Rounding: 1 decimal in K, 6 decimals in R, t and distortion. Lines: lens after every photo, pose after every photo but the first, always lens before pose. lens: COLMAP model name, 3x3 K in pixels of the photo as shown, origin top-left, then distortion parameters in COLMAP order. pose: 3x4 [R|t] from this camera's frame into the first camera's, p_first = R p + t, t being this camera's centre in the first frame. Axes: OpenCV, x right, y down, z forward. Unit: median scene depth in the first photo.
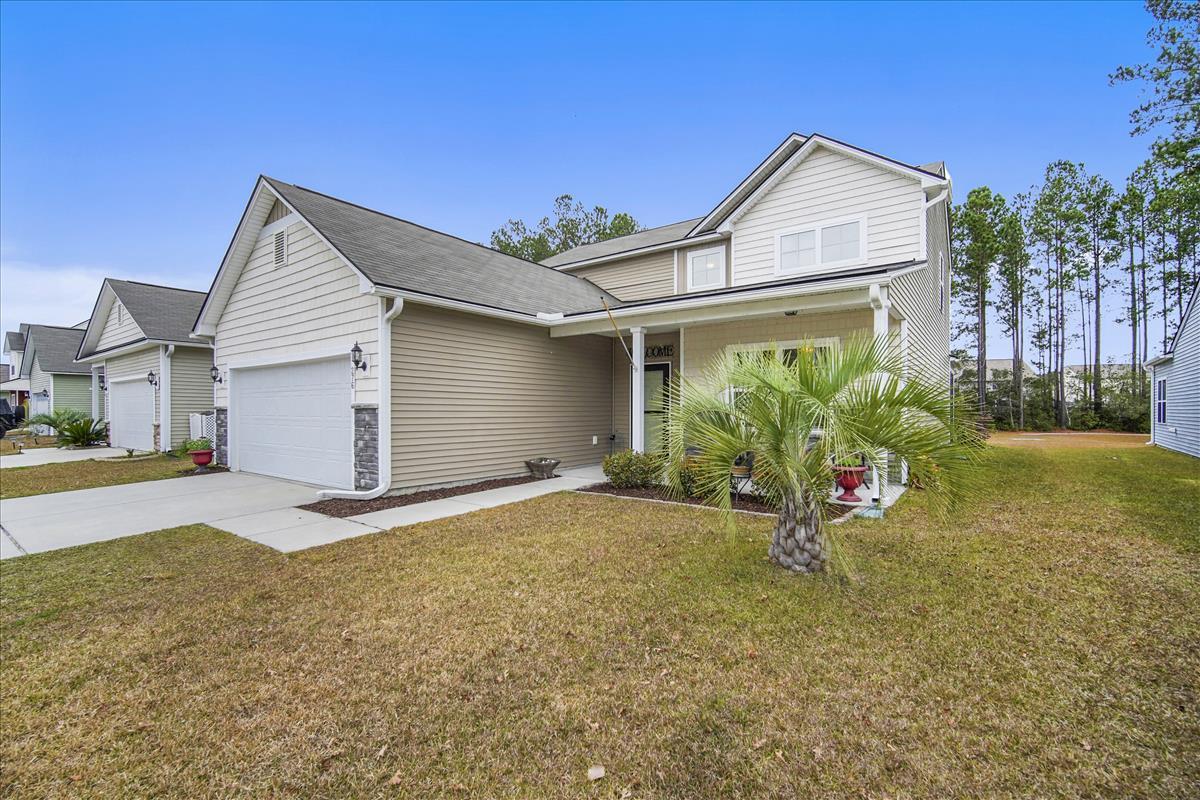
lens RADIAL K [[529.5, 0, 599.6], [0, 529.5, 405.9], [0, 0, 1]] dist [-0.008828, 0.001202]
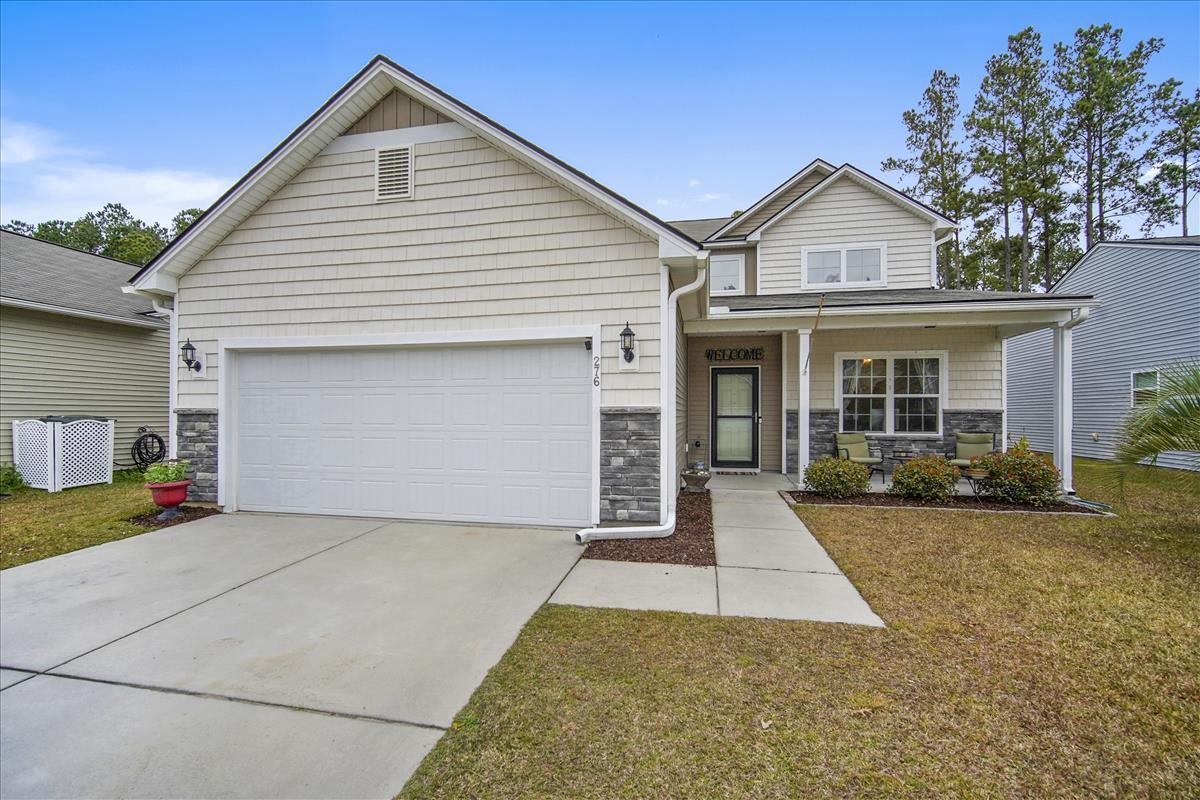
lens RADIAL K [[529.5, 0, 599.6], [0, 529.5, 405.9], [0, 0, 1]] dist [-0.008828, 0.001202]
pose [[0.905423, 0.008199, 0.424431, -0.559204], [-0.004195, 0.999937, -0.010367, 0.001754], [-0.424489, 0.007606, 0.905401, 0.245773]]
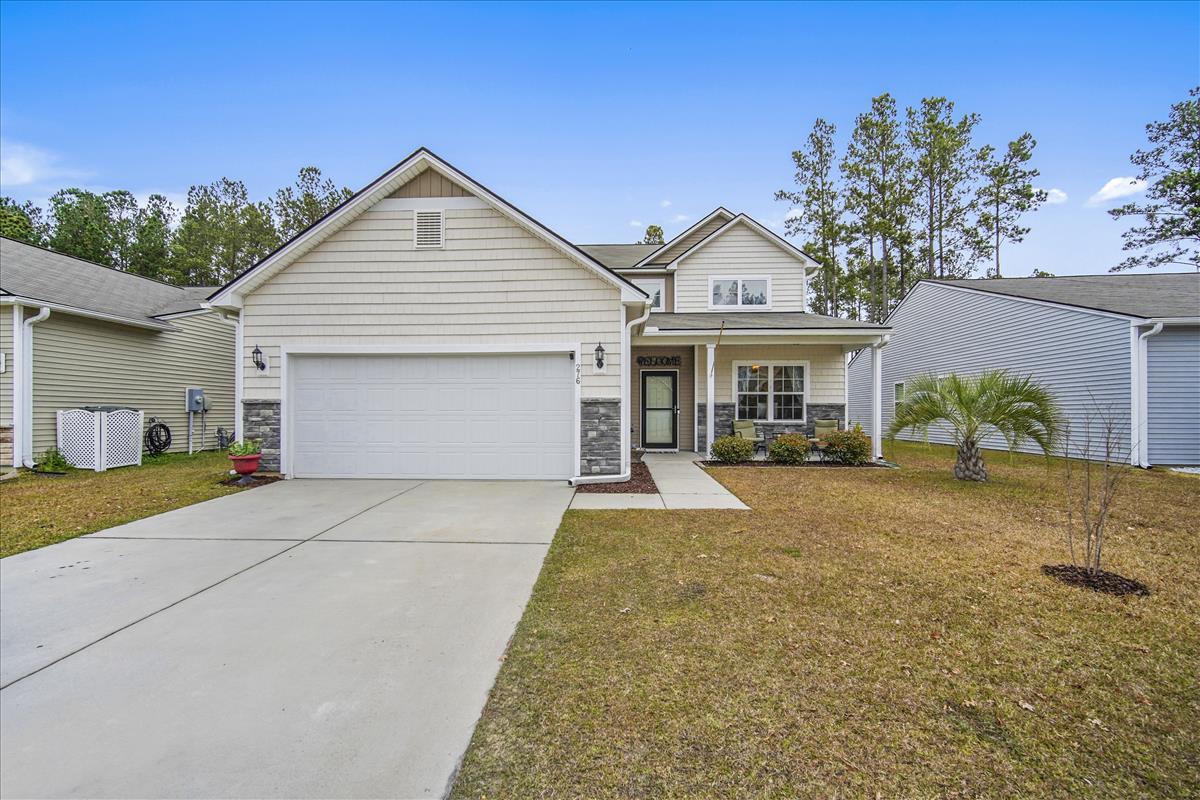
lens RADIAL K [[529.5, 0, 599.6], [0, 529.5, 405.9], [0, 0, 1]] dist [-0.008828, 0.001202]
pose [[0.824347, 0.008617, 0.566020, -0.756545], [-0.003314, 0.999940, -0.010397, 0.017331], [-0.566076, 0.006695, 0.824326, 0.058249]]
